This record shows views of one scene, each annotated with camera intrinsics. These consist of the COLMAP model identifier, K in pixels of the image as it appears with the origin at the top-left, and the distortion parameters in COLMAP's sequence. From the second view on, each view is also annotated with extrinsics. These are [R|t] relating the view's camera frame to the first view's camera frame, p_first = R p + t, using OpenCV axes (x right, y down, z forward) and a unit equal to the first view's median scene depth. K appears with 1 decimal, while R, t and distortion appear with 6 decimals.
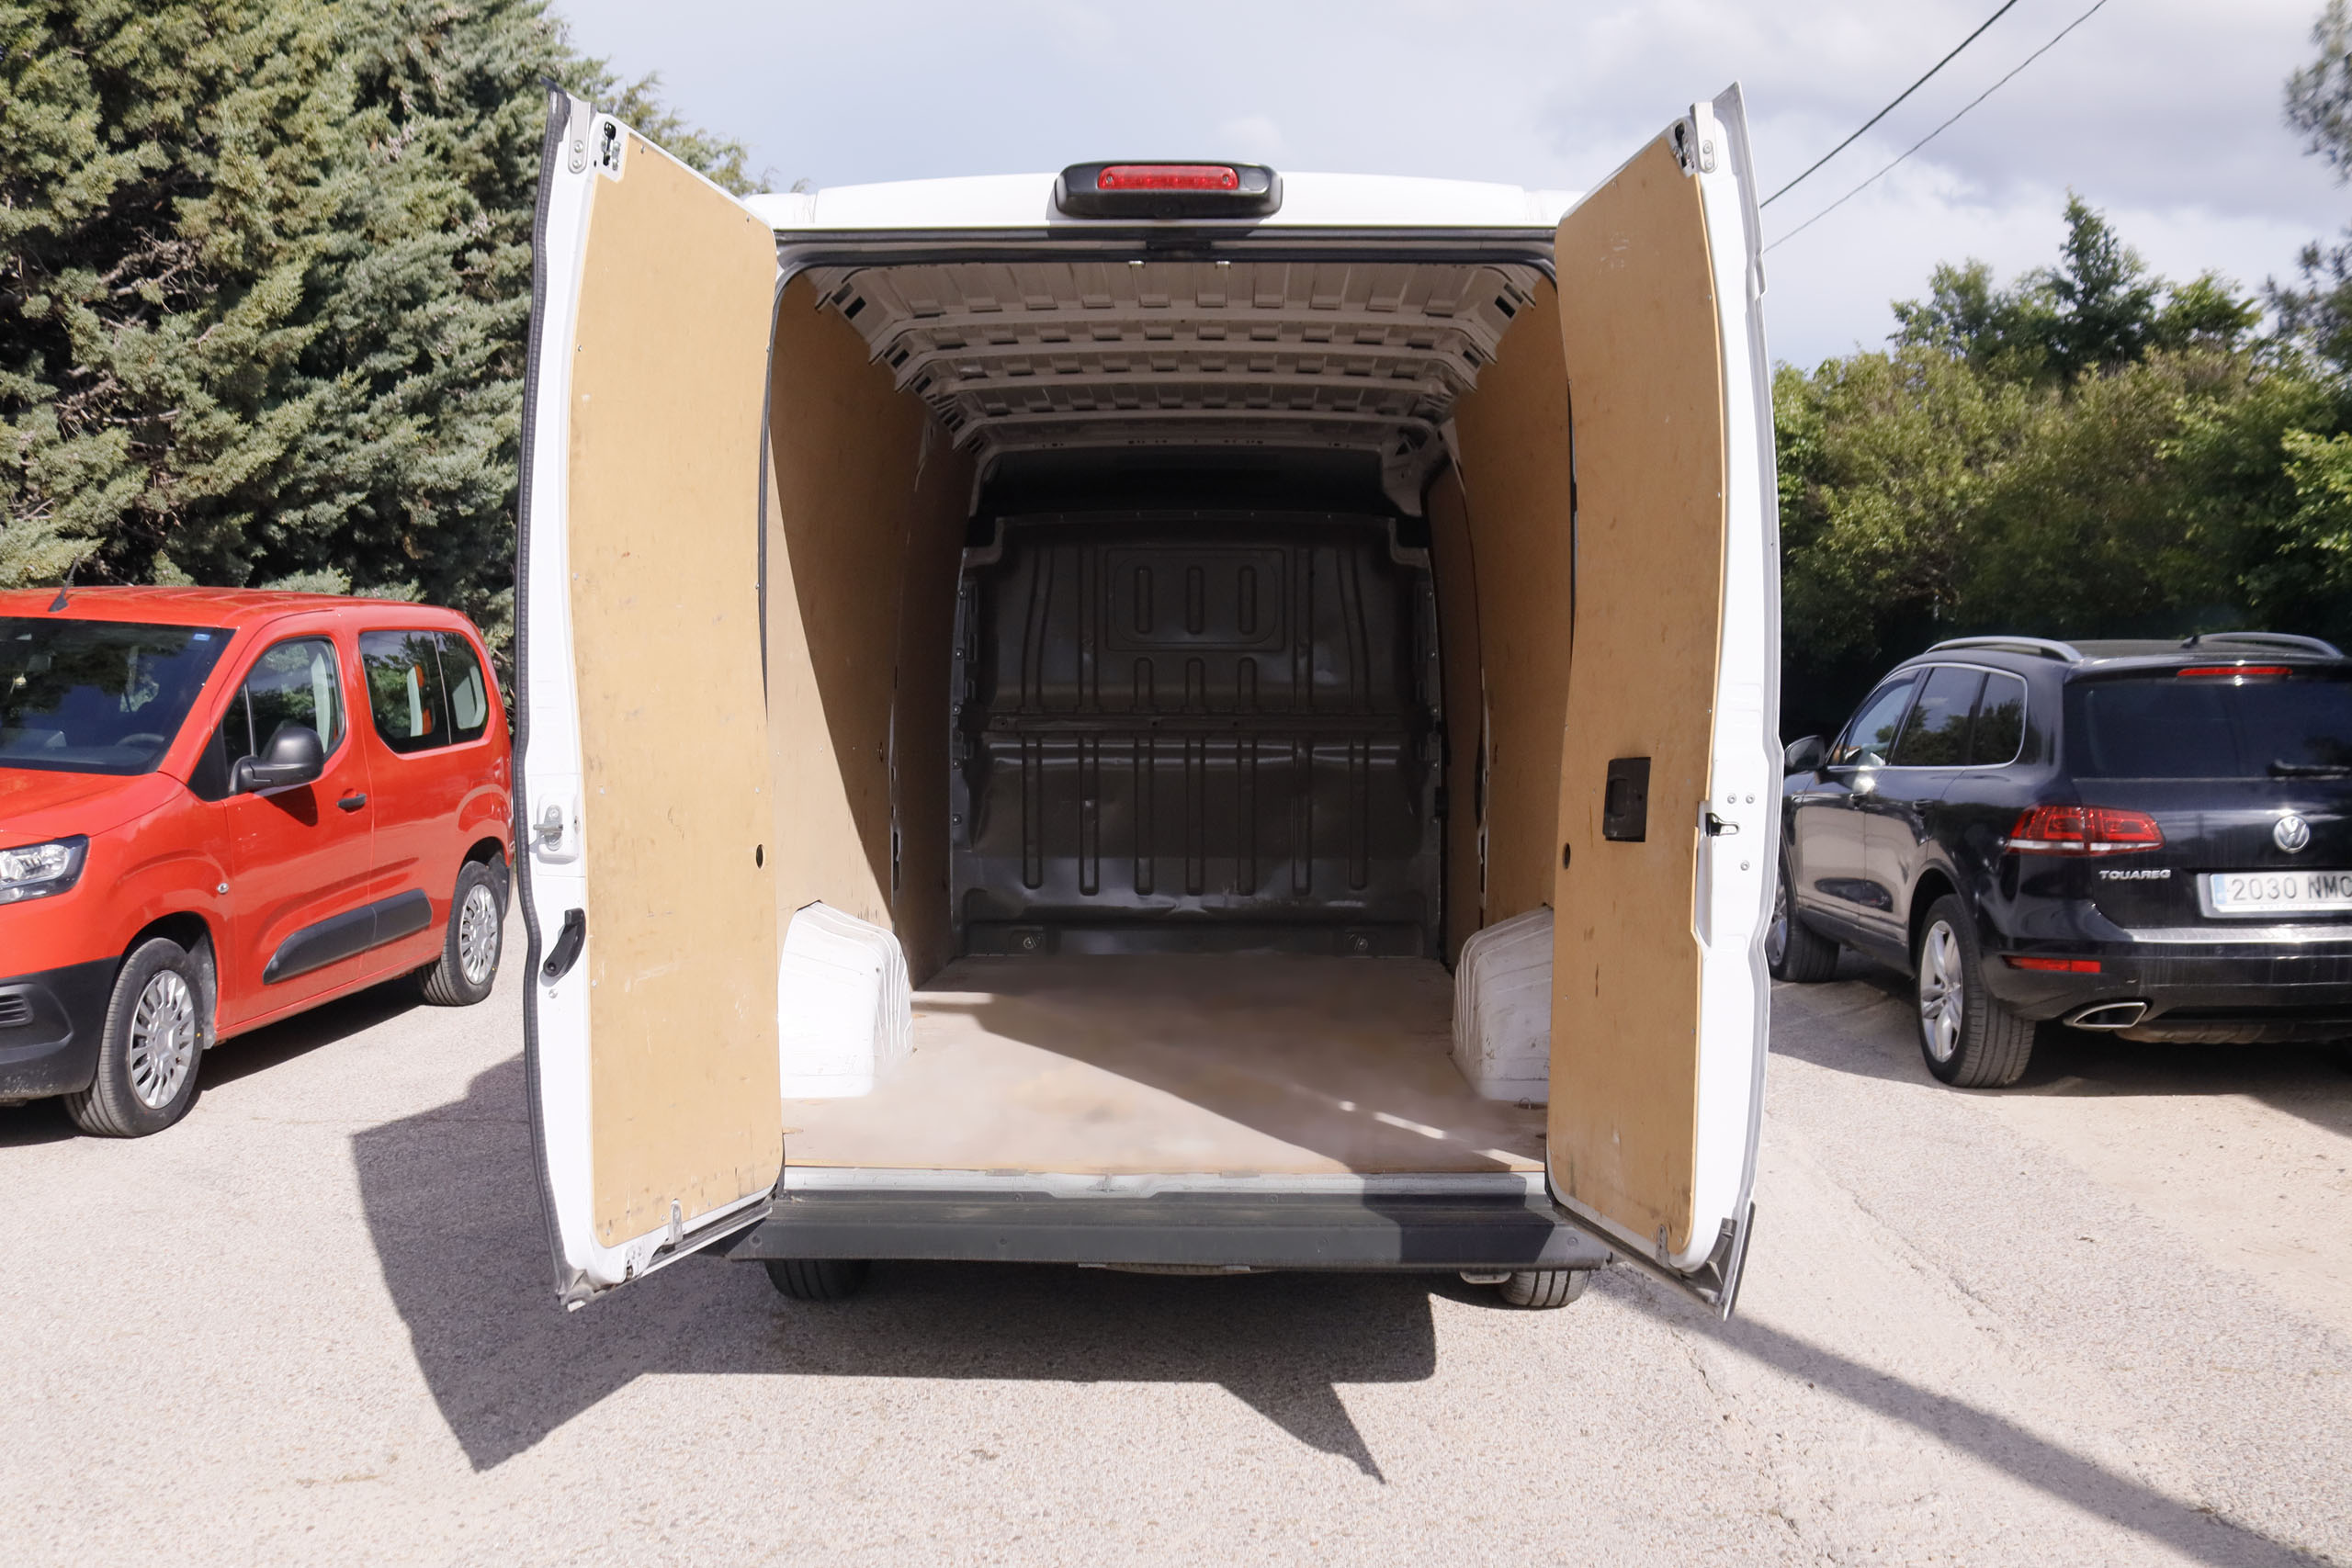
lens RADIAL K [[2195.9, 0, 1172.8], [0, 2195.9, 802.1], [0, 0, 1]] dist [-0.151893, 0.142116]
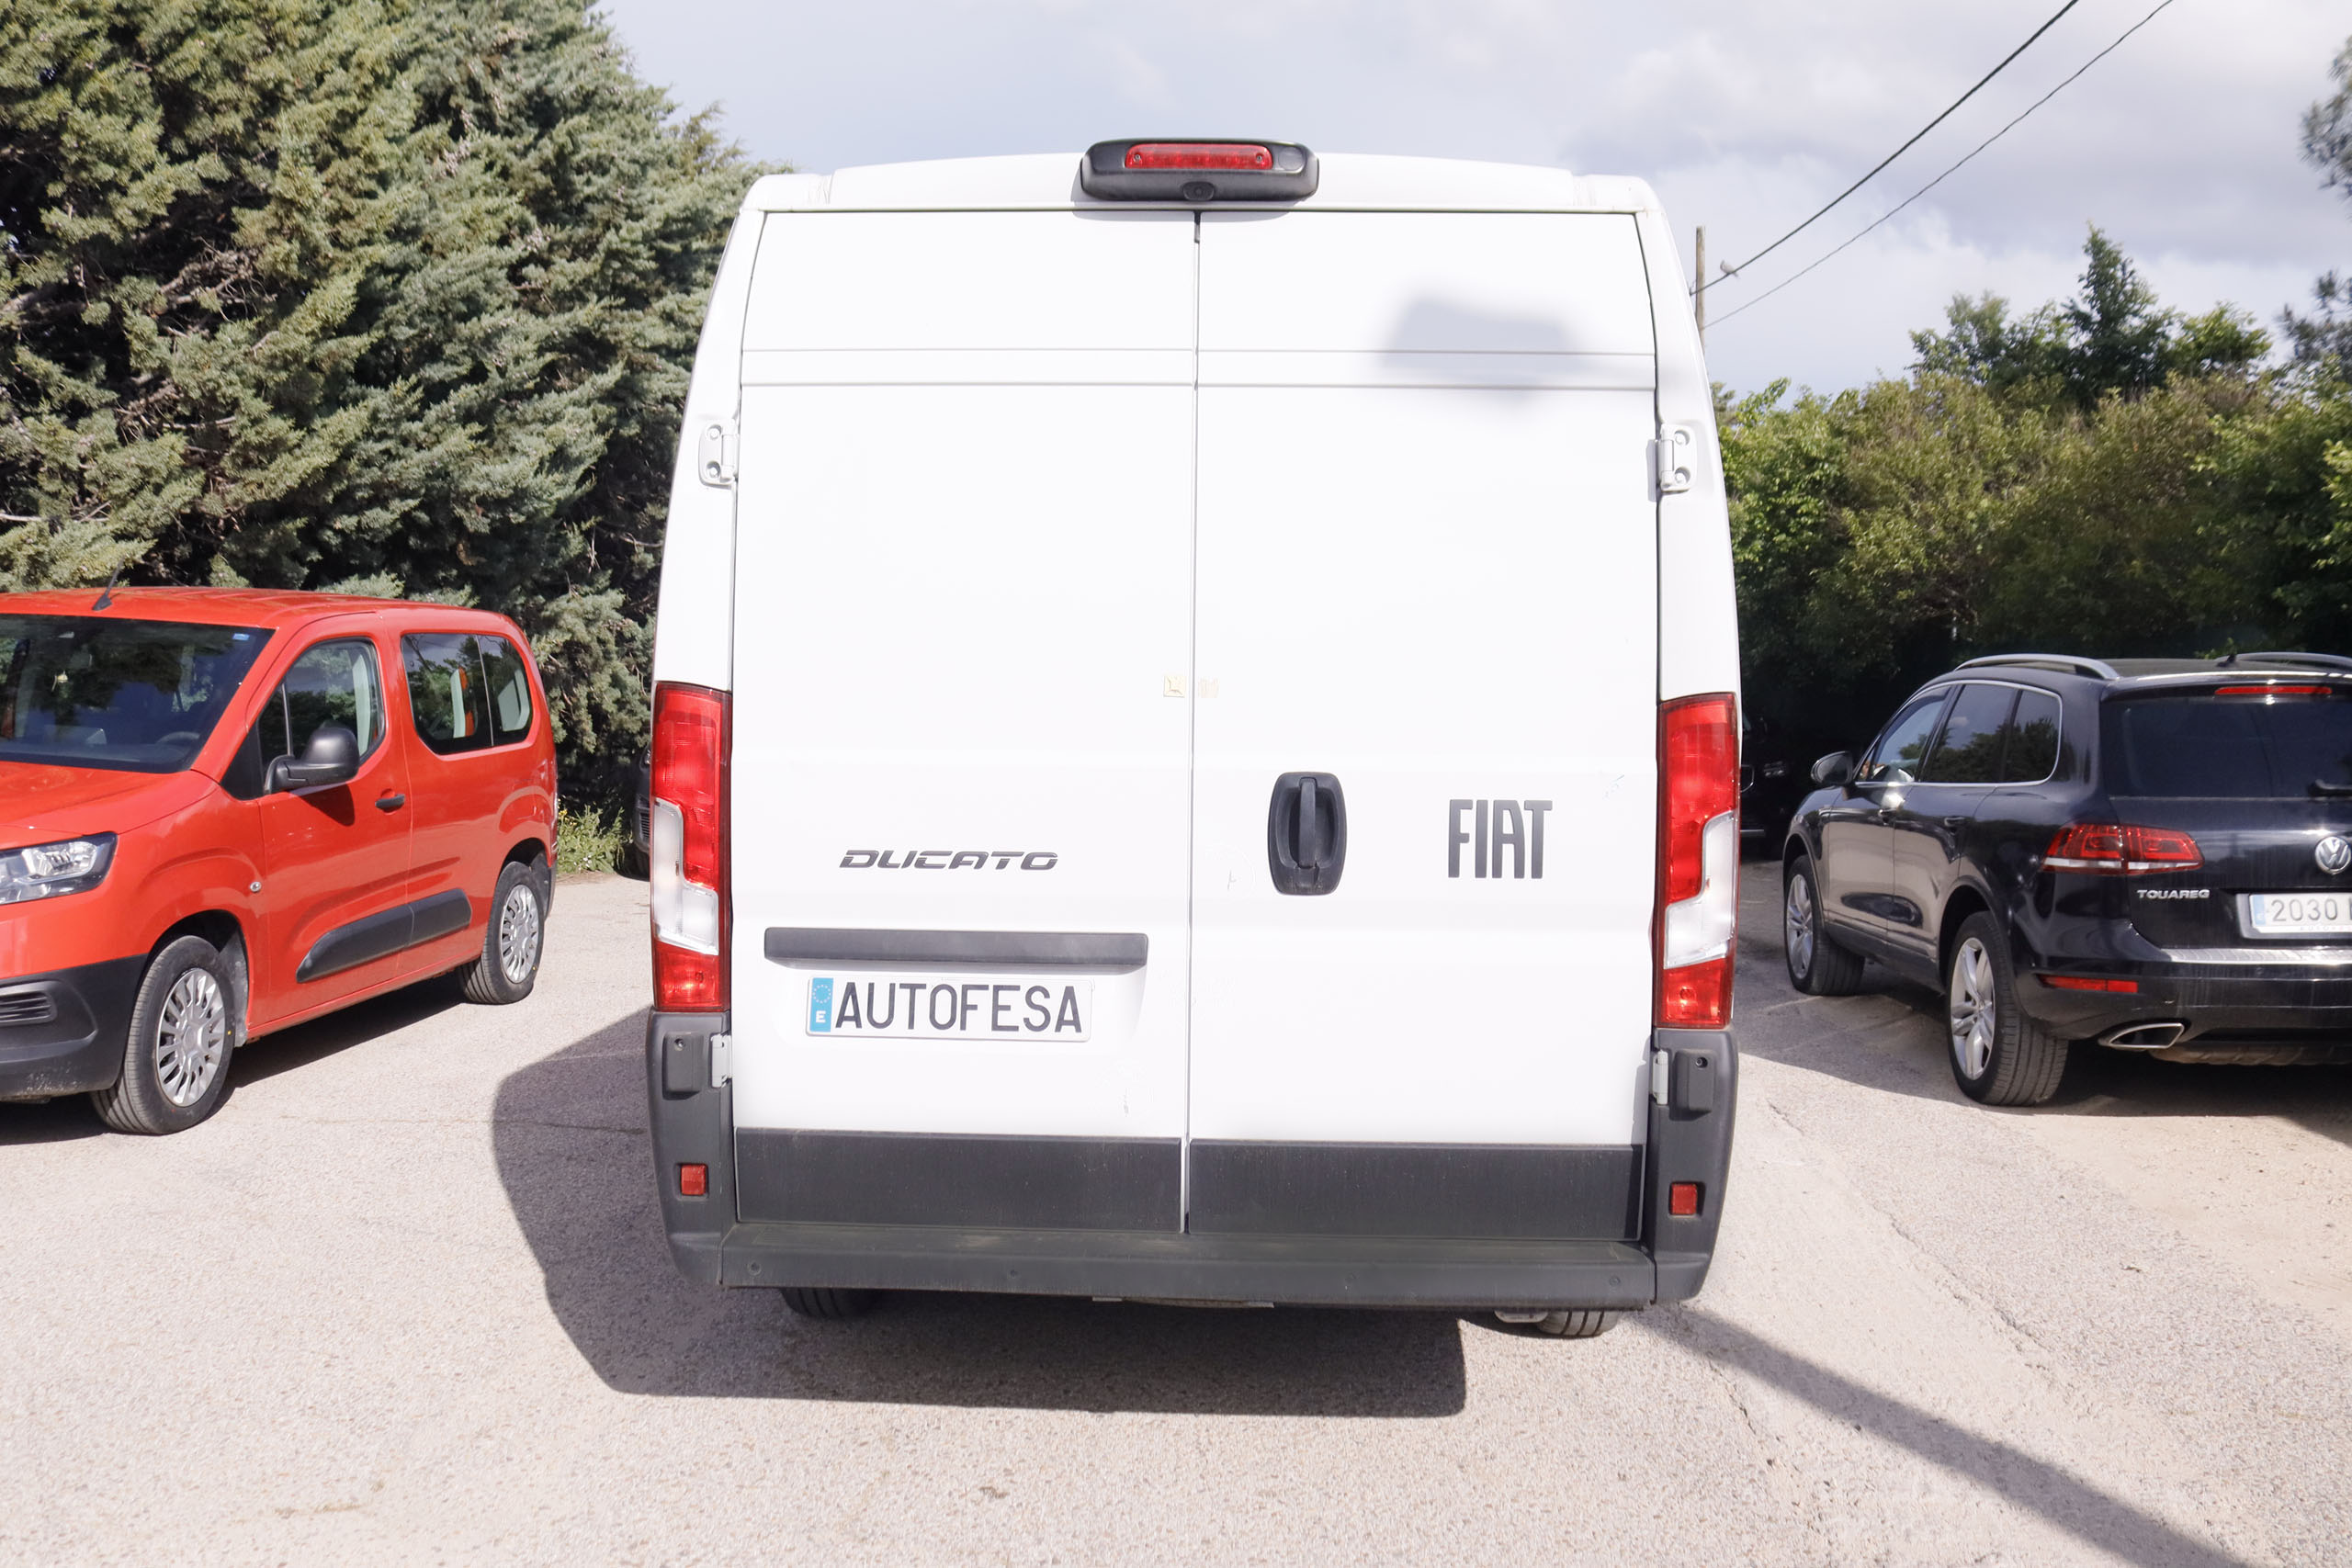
lens RADIAL K [[2080.2, 0, 1176.0], [0, 2080.2, 784.0], [0, 0, 1]] dist [-0.149938, 0.126940]
pose [[0.999798, 0.010311, -0.017248, 0.002771], [-0.010524, 0.999869, -0.012337, -0.000589], [0.017119, 0.012516, 0.999775, 0.044936]]
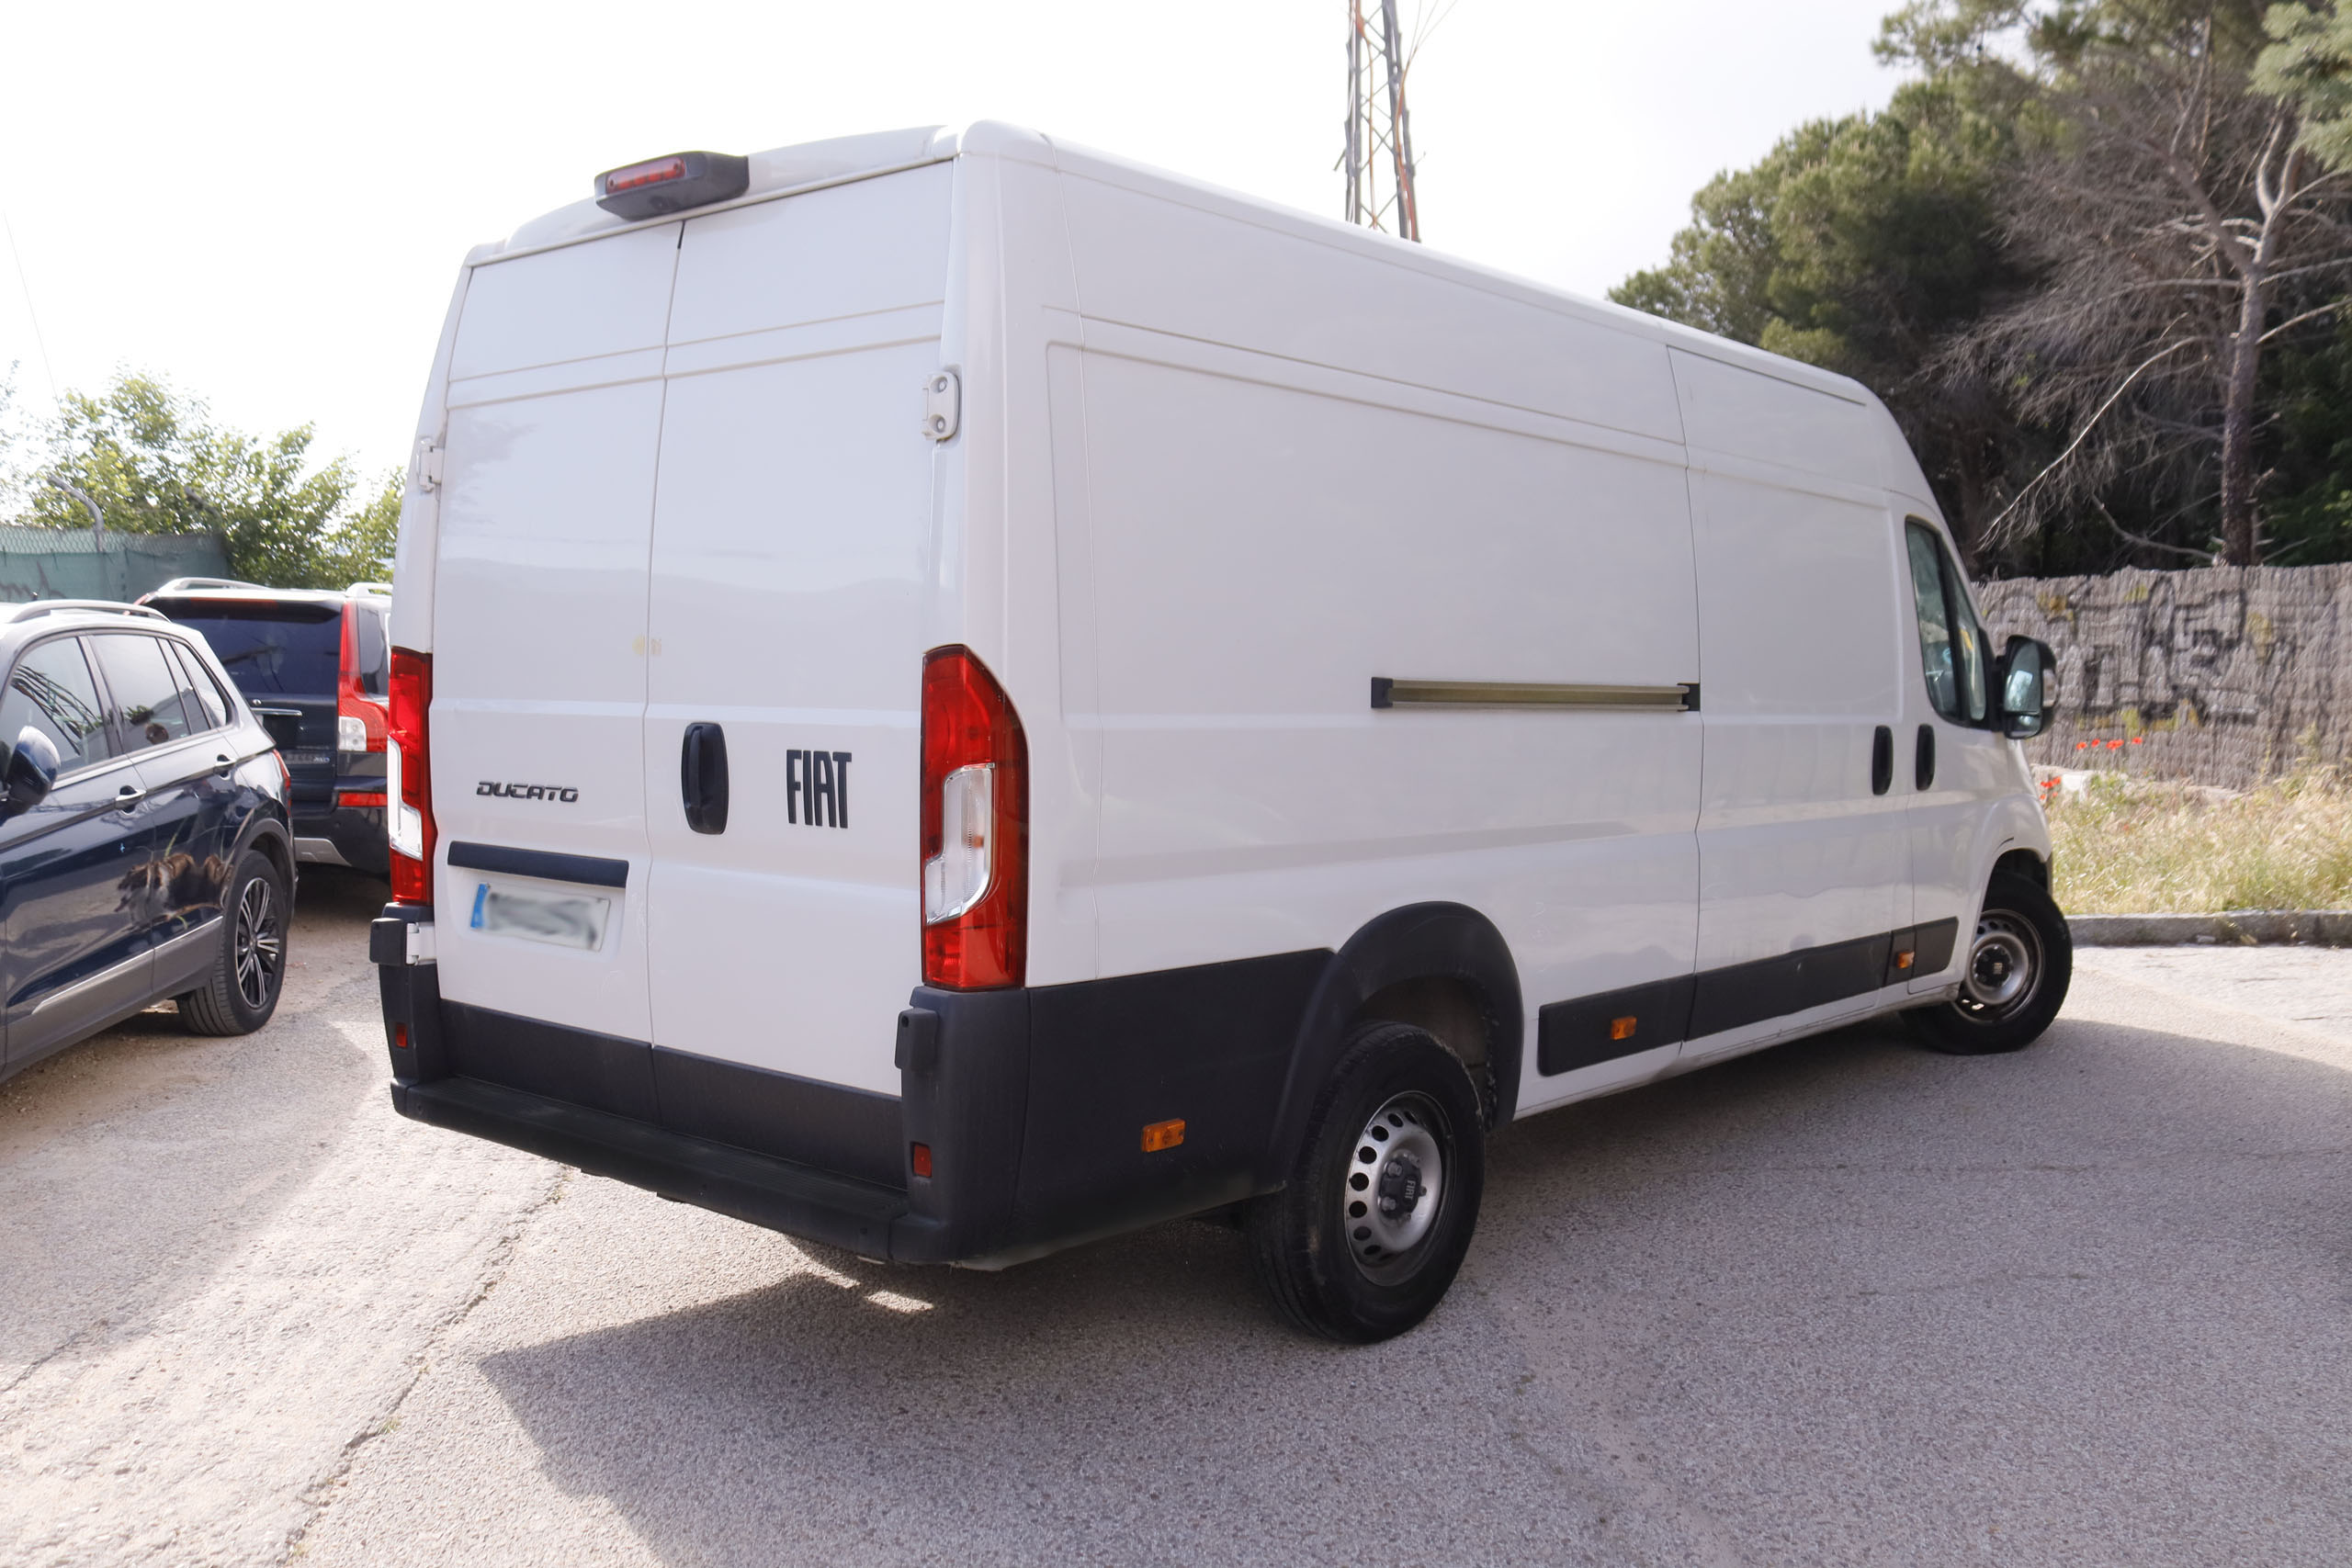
lens RADIAL K [[2080.2, 0, 1176.0], [0, 2080.2, 784.0], [0, 0, 1]] dist [-0.149938, 0.126940]
pose [[0.775615, 0.041030, -0.629872, 0.318511], [-0.044212, 0.998966, 0.010631, -0.003474], [0.629656, 0.019602, 0.776626, 0.151556]]
